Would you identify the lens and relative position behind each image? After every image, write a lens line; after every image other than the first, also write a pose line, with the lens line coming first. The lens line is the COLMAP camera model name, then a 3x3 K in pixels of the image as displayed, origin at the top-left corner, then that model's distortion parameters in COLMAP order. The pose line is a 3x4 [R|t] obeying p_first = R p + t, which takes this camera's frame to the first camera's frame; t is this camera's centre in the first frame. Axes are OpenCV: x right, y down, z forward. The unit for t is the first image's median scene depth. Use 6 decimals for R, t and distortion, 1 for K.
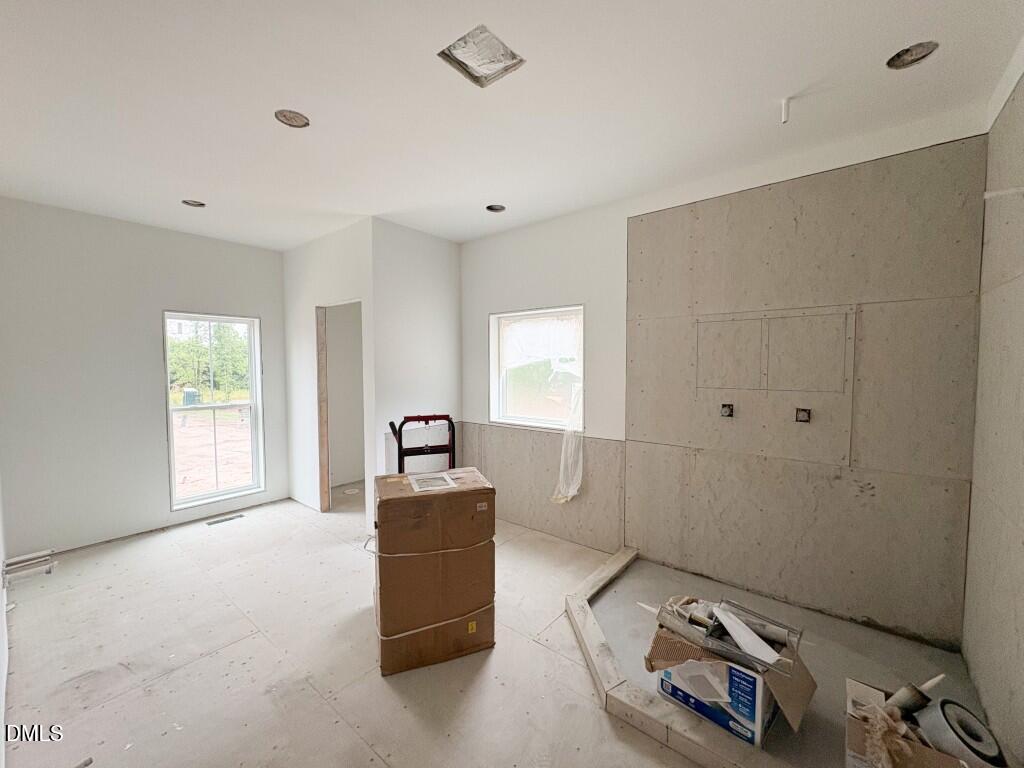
lens RADIAL K [[410.7, 0, 506.5], [0, 410.7, 384.8], [0, 0, 1]] dist [0.000907, 0.000461]
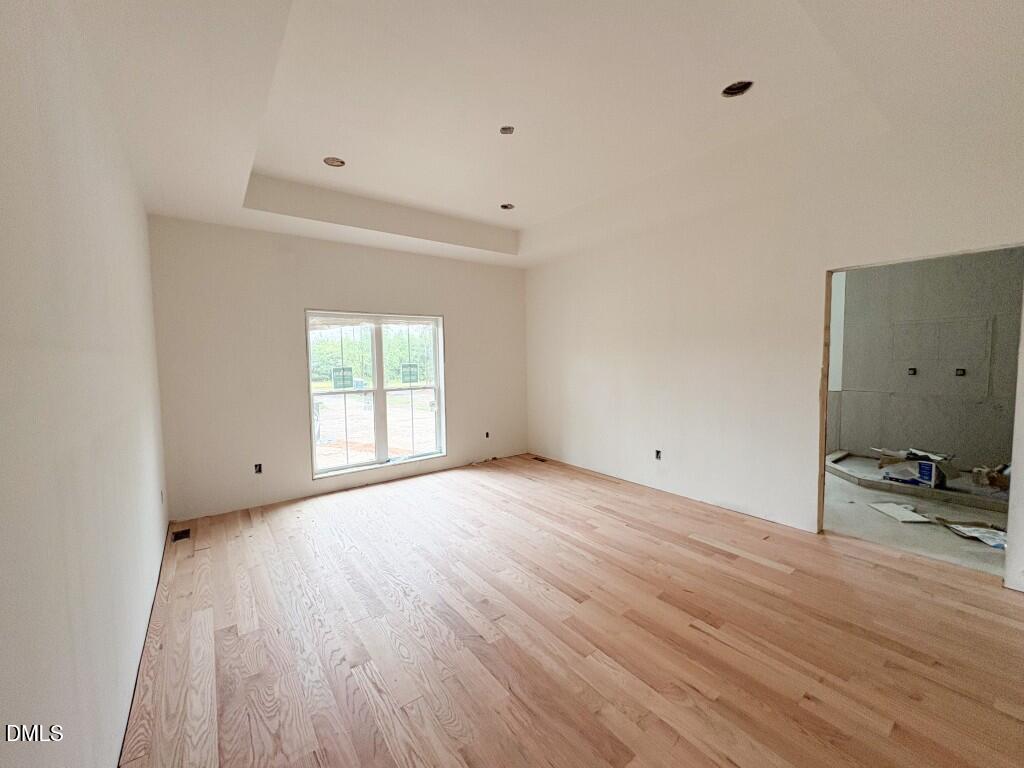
lens RADIAL K [[410.7, 0, 517.5], [0, 410.7, 382.4], [0, 0, 1]] dist [0.000907, 0.000461]
pose [[0.975078, 0.006477, -0.221768, -0.915884], [-0.001841, 0.999776, 0.021103, 0.086453], [0.221855, -0.020169, 0.974871, -1.402556]]
